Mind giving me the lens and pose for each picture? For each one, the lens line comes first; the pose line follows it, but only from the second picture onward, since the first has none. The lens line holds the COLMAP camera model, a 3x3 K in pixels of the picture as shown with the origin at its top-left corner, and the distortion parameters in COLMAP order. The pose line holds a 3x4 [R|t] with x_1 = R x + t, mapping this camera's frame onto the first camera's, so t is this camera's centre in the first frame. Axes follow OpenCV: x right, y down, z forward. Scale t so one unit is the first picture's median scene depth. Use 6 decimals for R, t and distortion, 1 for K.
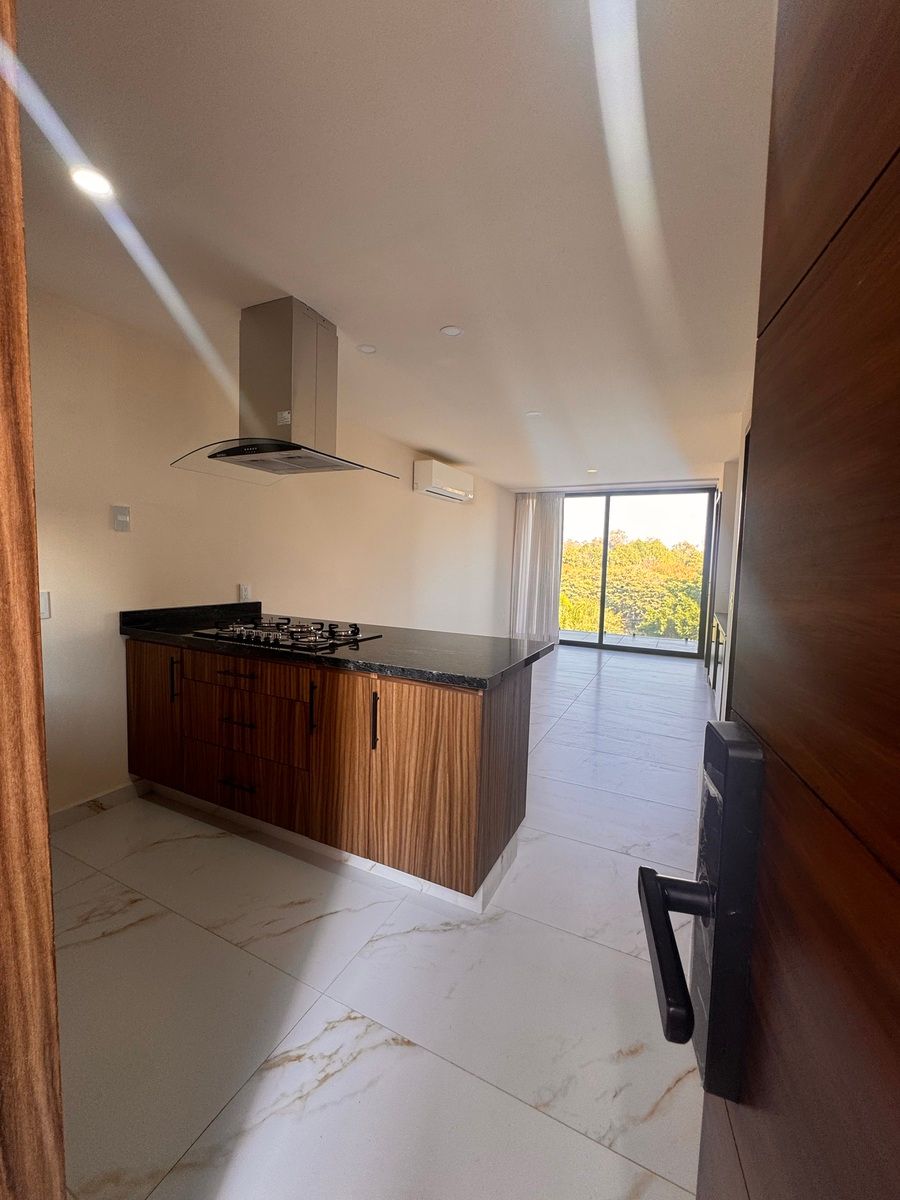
lens RADIAL K [[480.5, 0, 451.4], [0, 480.5, 598.8], [0, 0, 1]] dist [-0.003151, -0.000045]
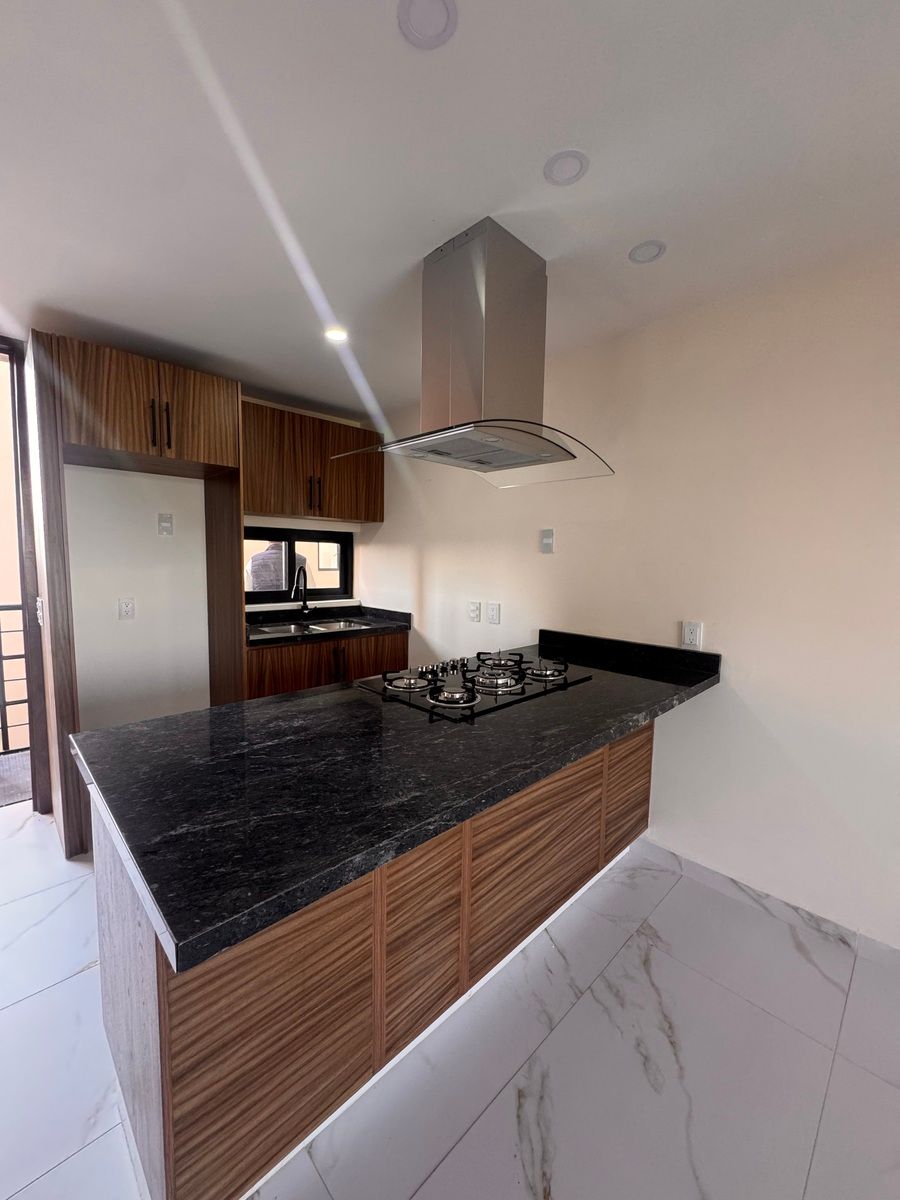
lens RADIAL K [[480.5, 0, 451.4], [0, 480.5, 598.8], [0, 0, 1]] dist [-0.003151, -0.000045]
pose [[-0.326408, 0.051599, -0.943820, 0.450282], [-0.093371, 0.991865, 0.086517, -0.136269], [0.940606, 0.116365, -0.318935, 1.379764]]
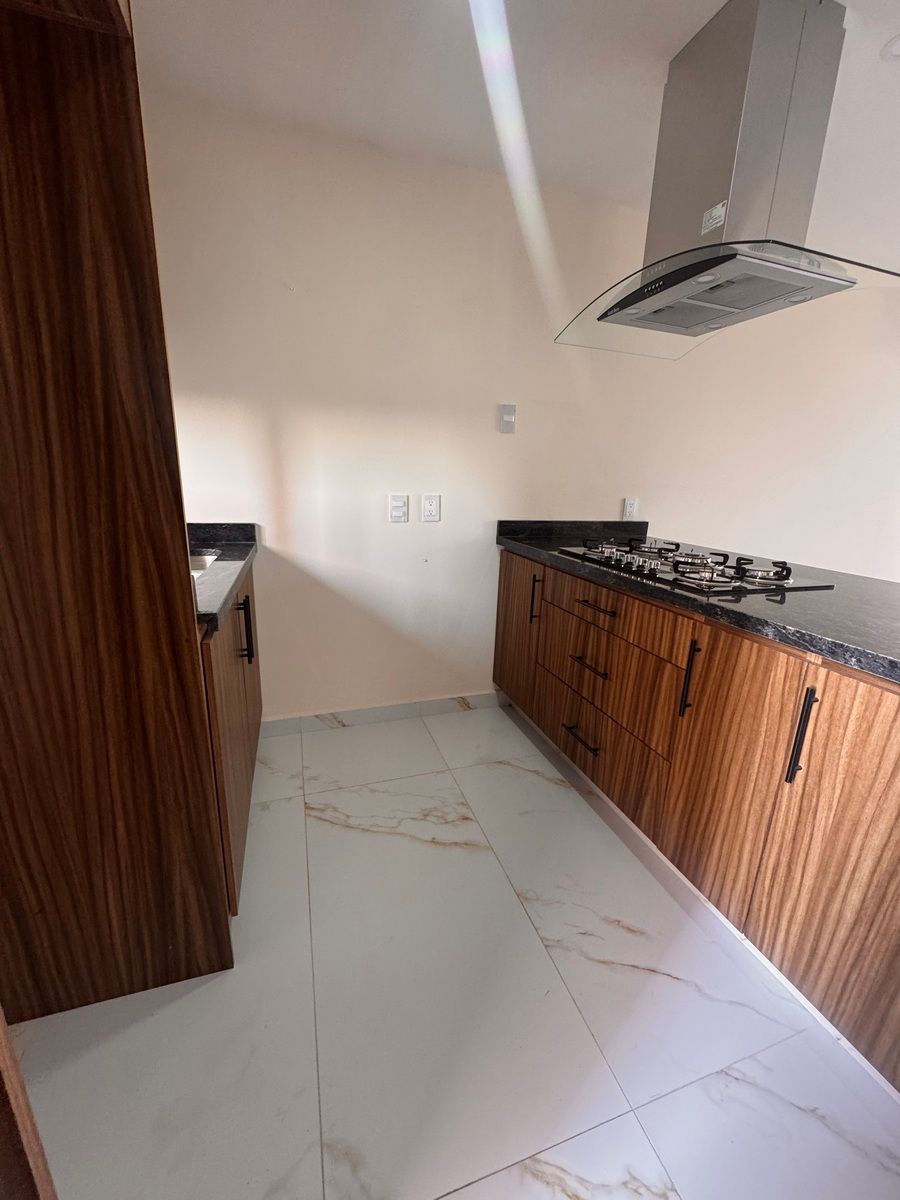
lens RADIAL K [[480.5, 0, 451.4], [0, 480.5, 598.8], [0, 0, 1]] dist [-0.003151, -0.000045]
pose [[0.704183, 0.171286, -0.689048, -0.078234], [-0.067764, 0.982248, 0.174918, 0.023272], [0.706778, -0.076481, 0.703289, 0.293786]]
